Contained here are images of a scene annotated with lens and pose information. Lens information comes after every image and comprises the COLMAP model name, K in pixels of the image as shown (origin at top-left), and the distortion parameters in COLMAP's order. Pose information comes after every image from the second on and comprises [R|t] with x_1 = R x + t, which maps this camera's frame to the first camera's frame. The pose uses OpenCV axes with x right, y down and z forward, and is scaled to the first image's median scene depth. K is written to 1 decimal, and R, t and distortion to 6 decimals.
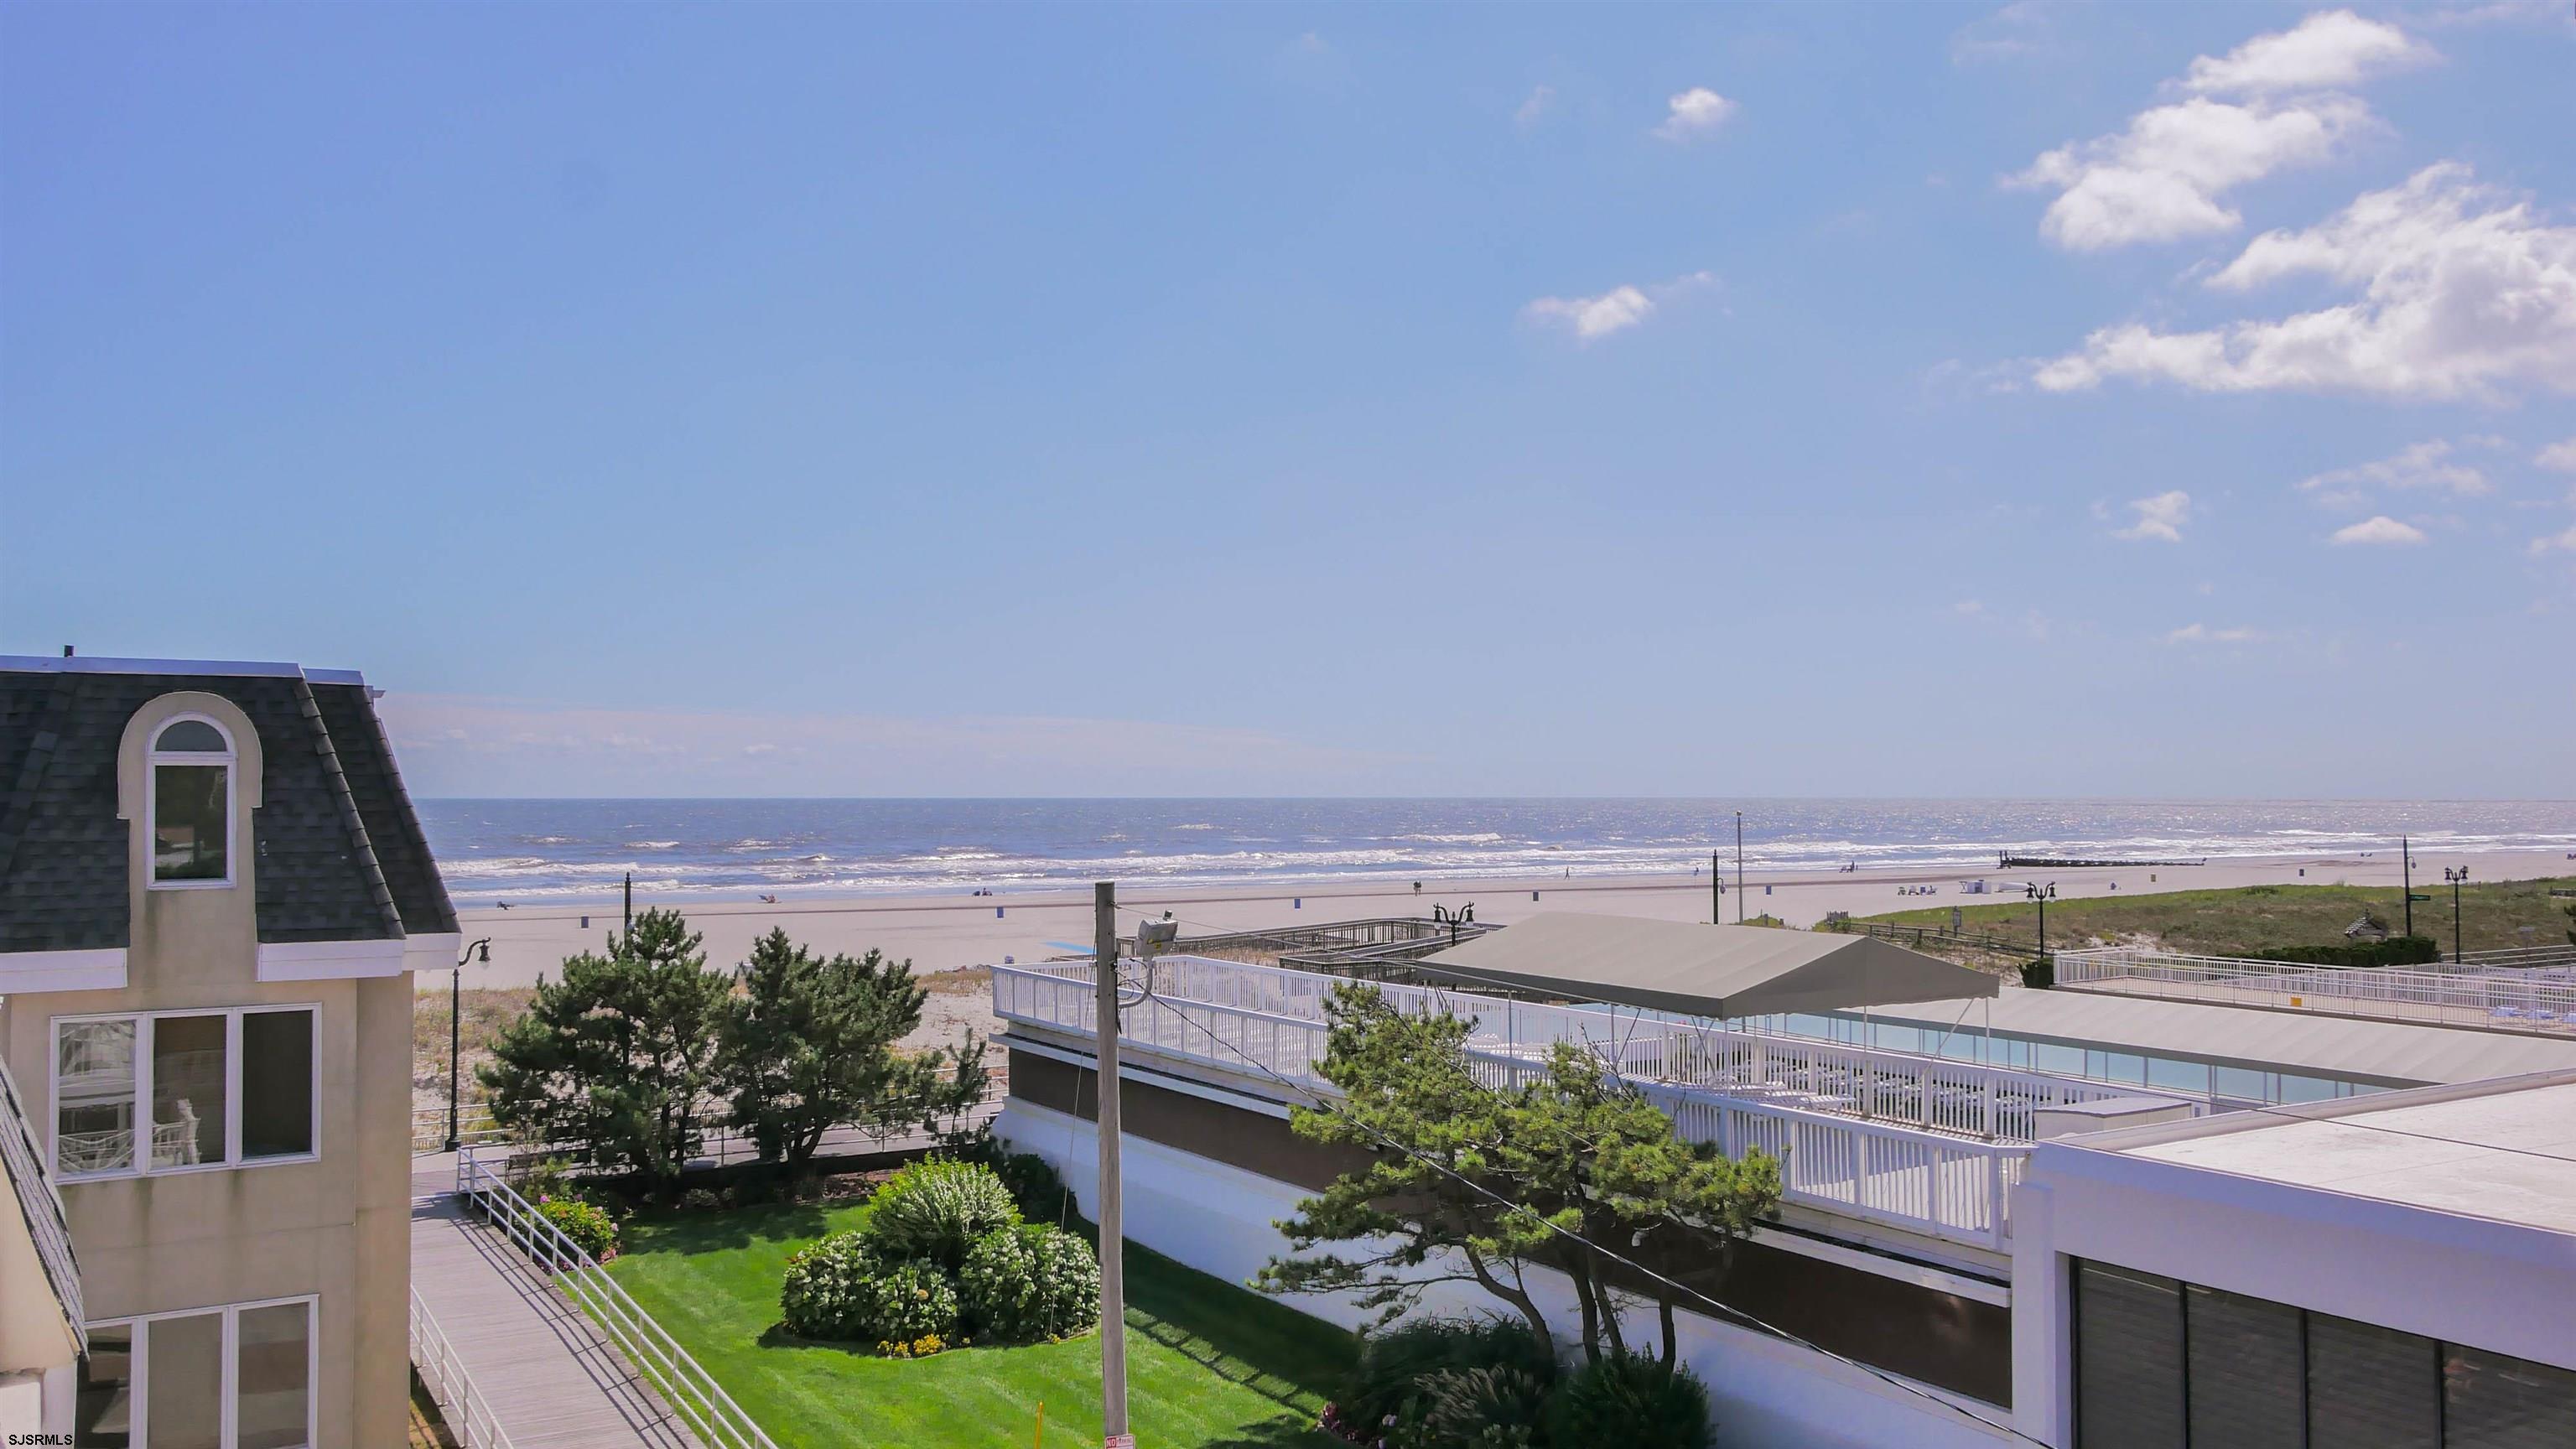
lens RADIAL K [[2012.8, 0, 1285.4], [0, 2012.8, 756.8], [0, 0, 1]] dist [0.008087, 0.007392]
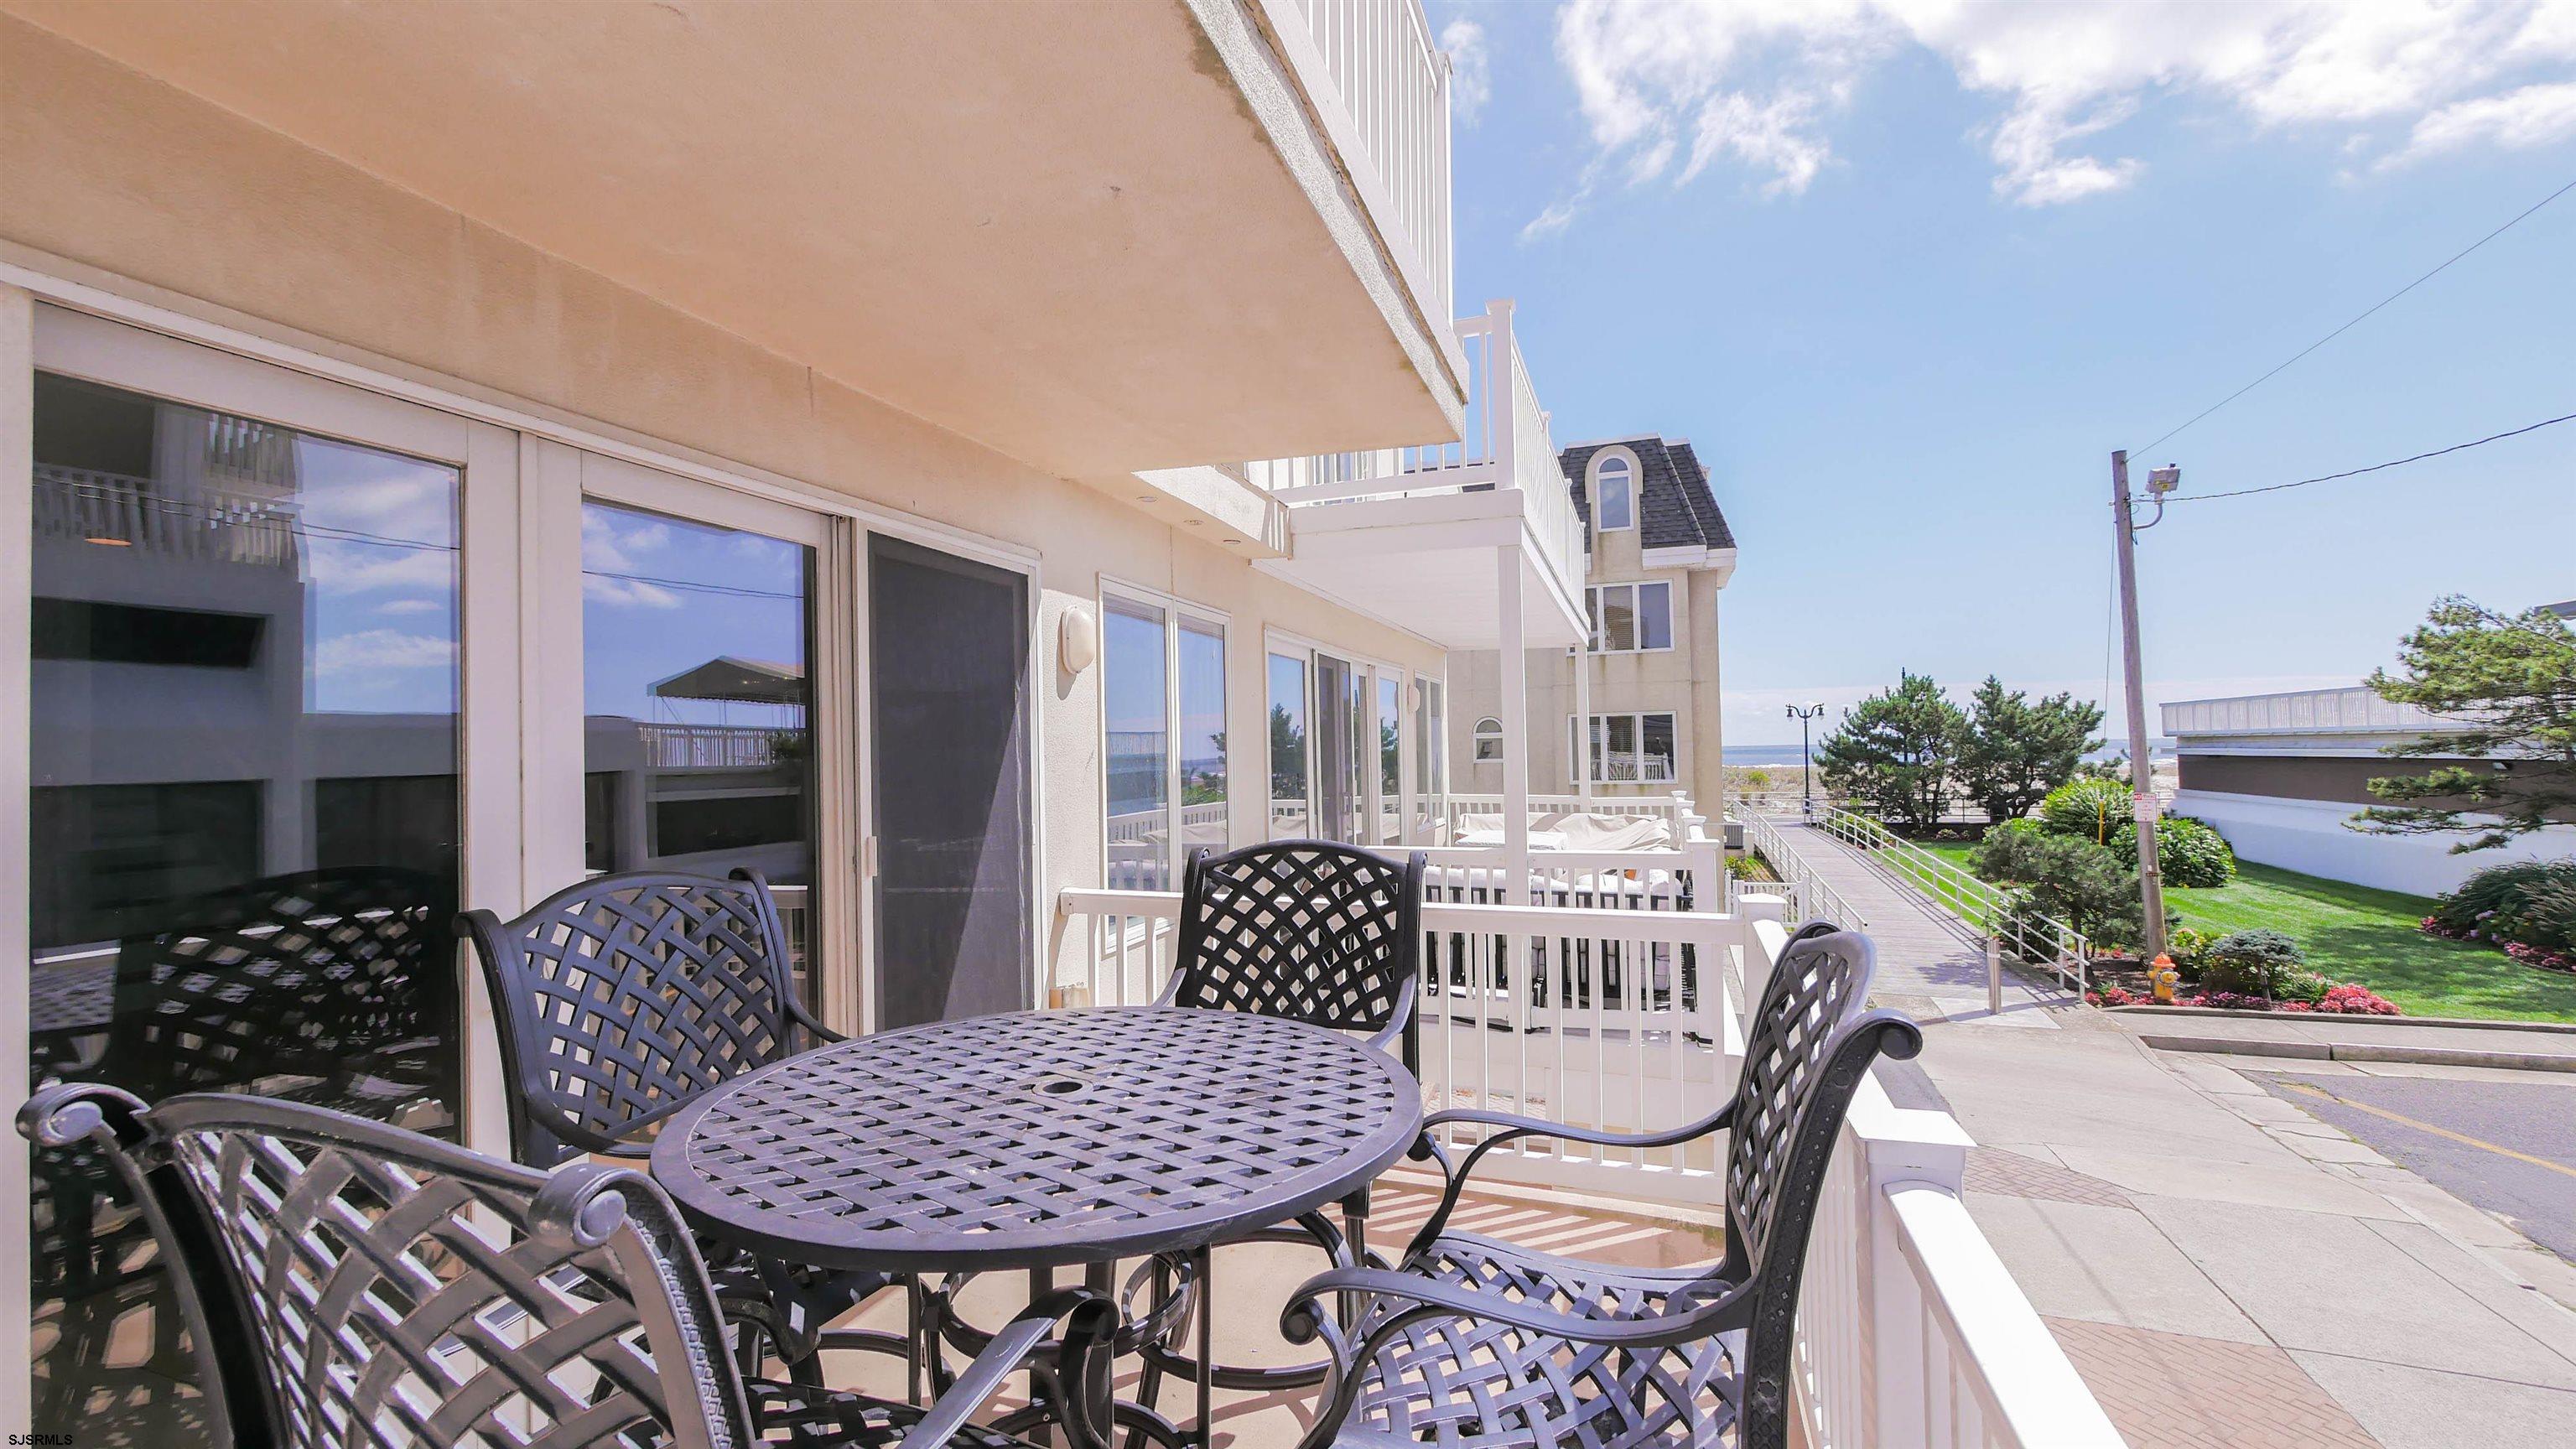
lens RADIAL K [[1062.5, 0, 1275.8], [0, 1062.5, 725.4], [0, 0, 1]] dist [-0.004676, 0.000429]
pose [[0.631488, -0.027322, -0.774904, 0.075426], [0.036428, 0.999321, -0.005549, 0.146895], [0.774530, -0.024724, 0.632054, -0.035447]]
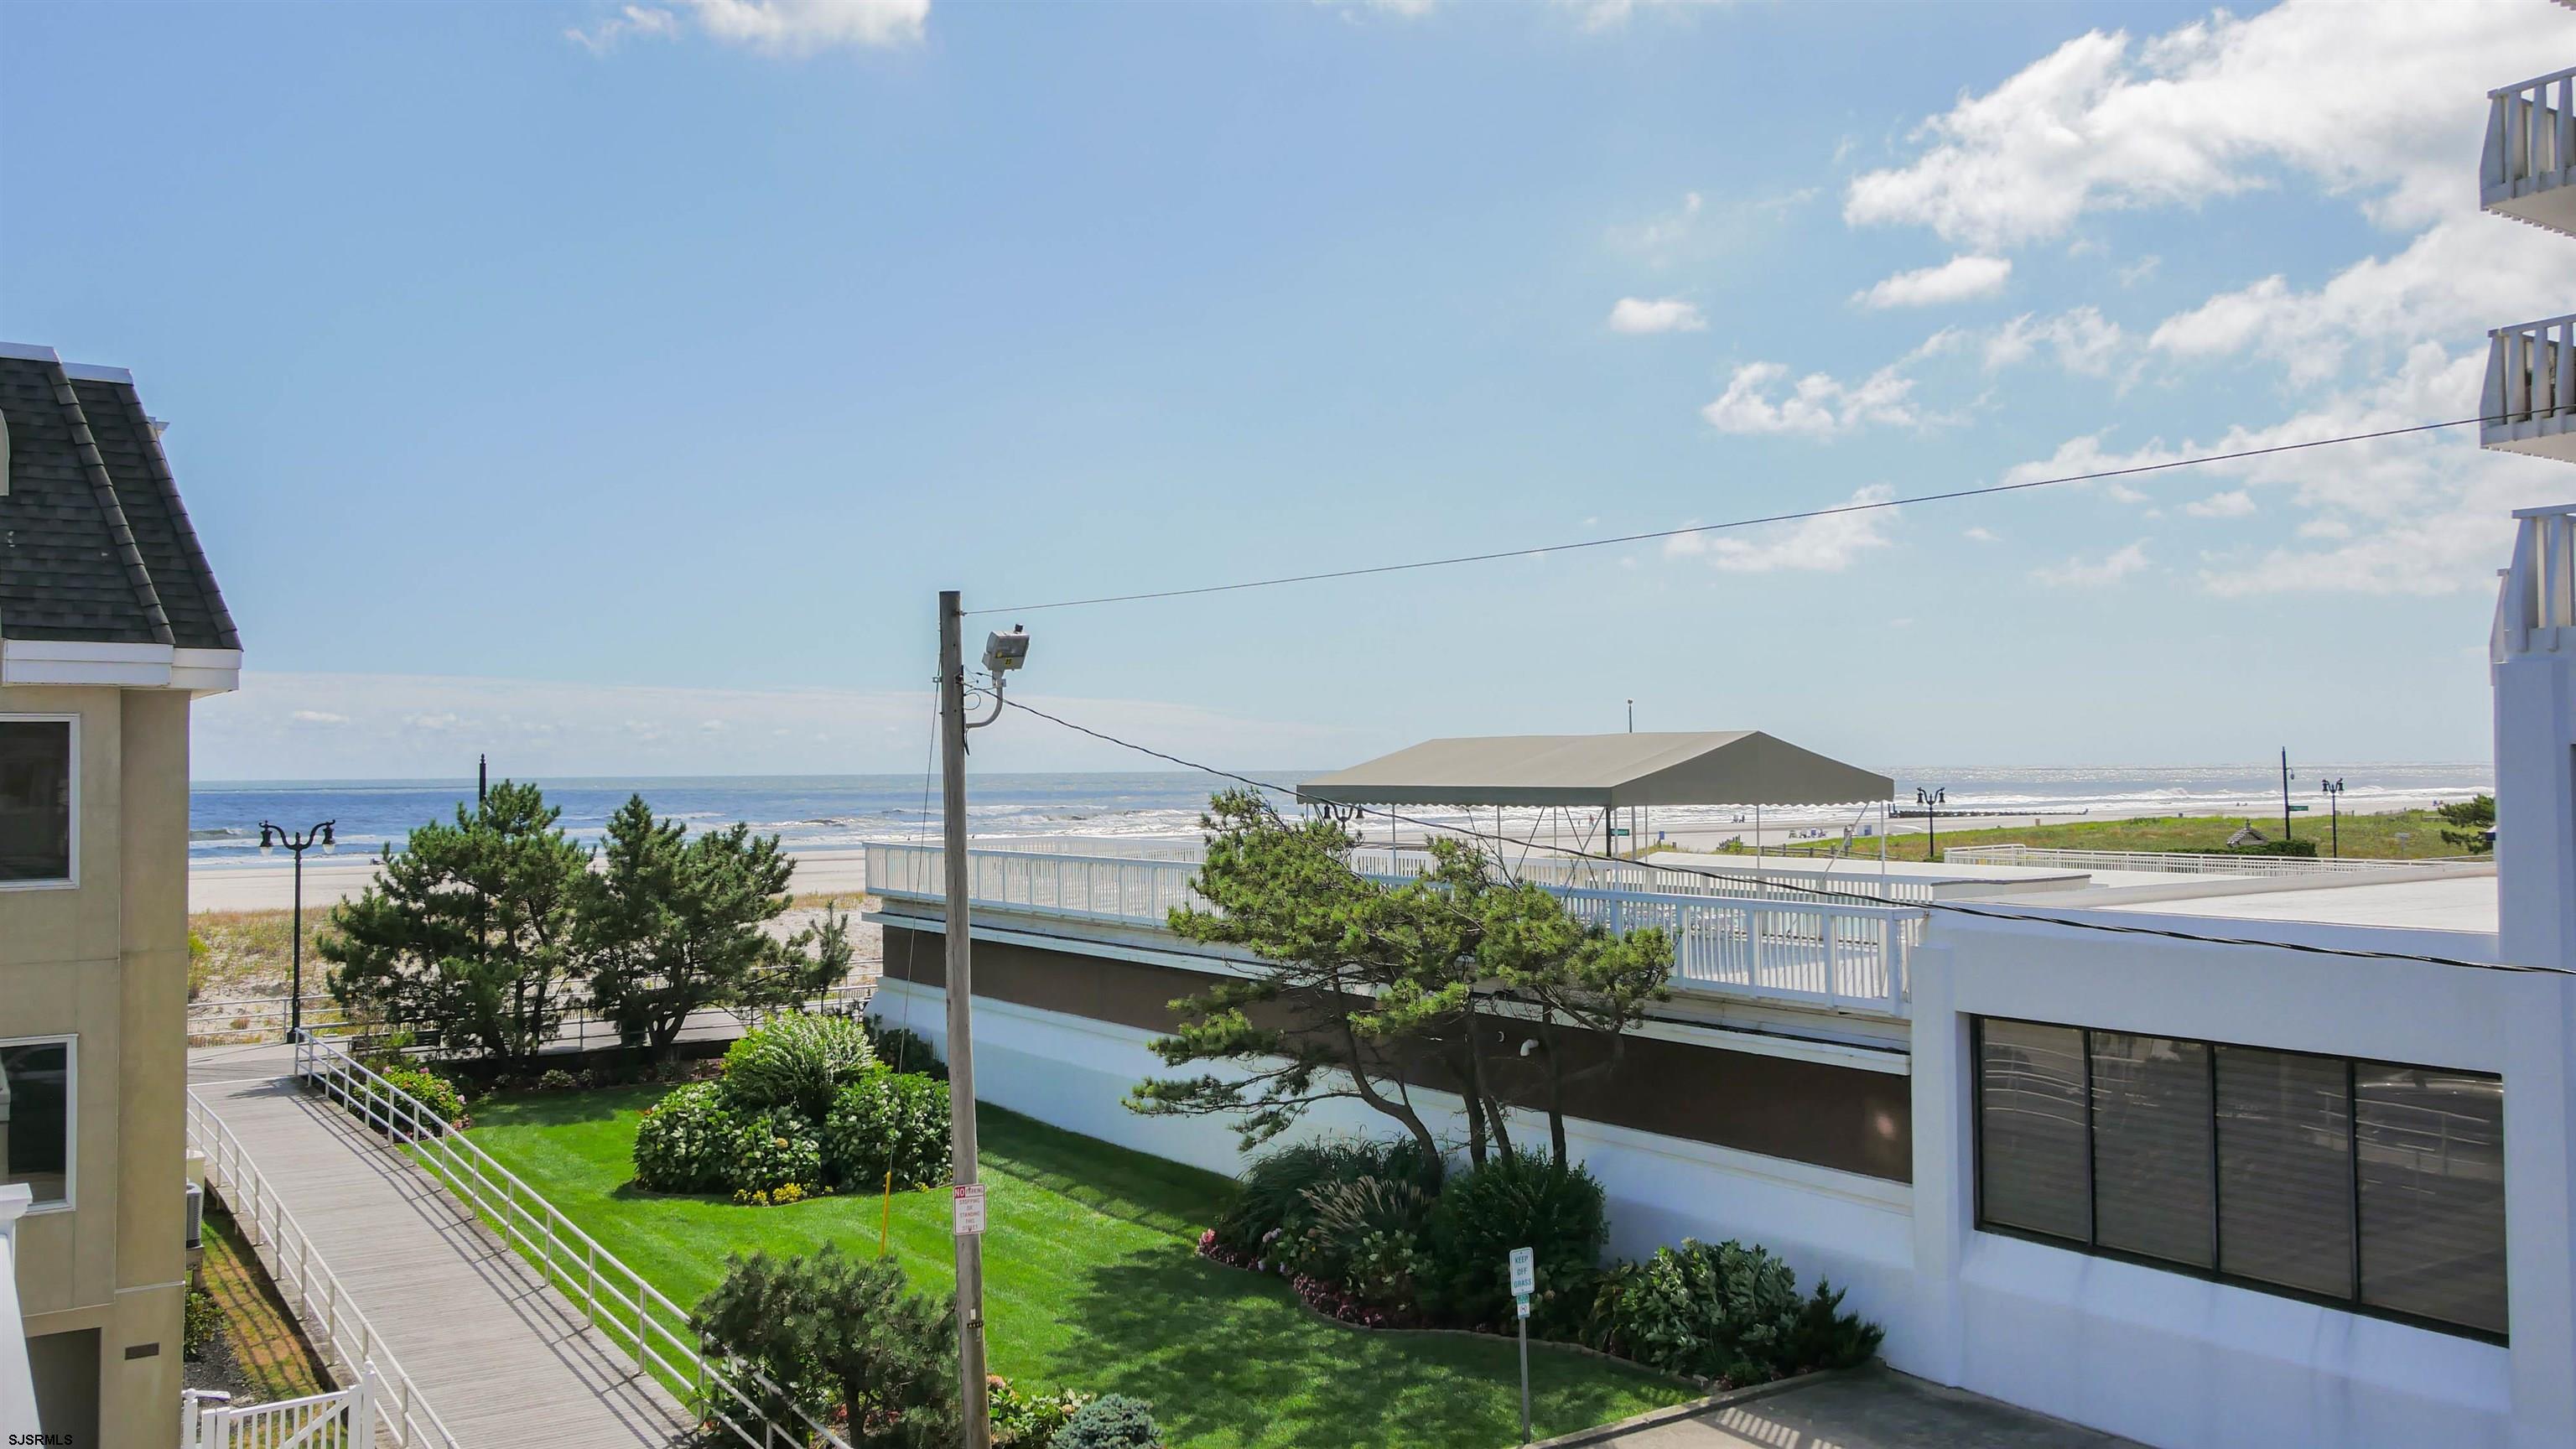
lens RADIAL K [[2017.4, 0, 1275.6], [0, 2017.4, 713.2], [0, 0, 1]] dist [0.002433, 0.012729]
pose [[0.998910, -0.005798, 0.046311, 0.009564], [0.006011, 0.999972, -0.004462, 0.069578], [-0.046284, 0.004735, 0.998917, 0.035814]]
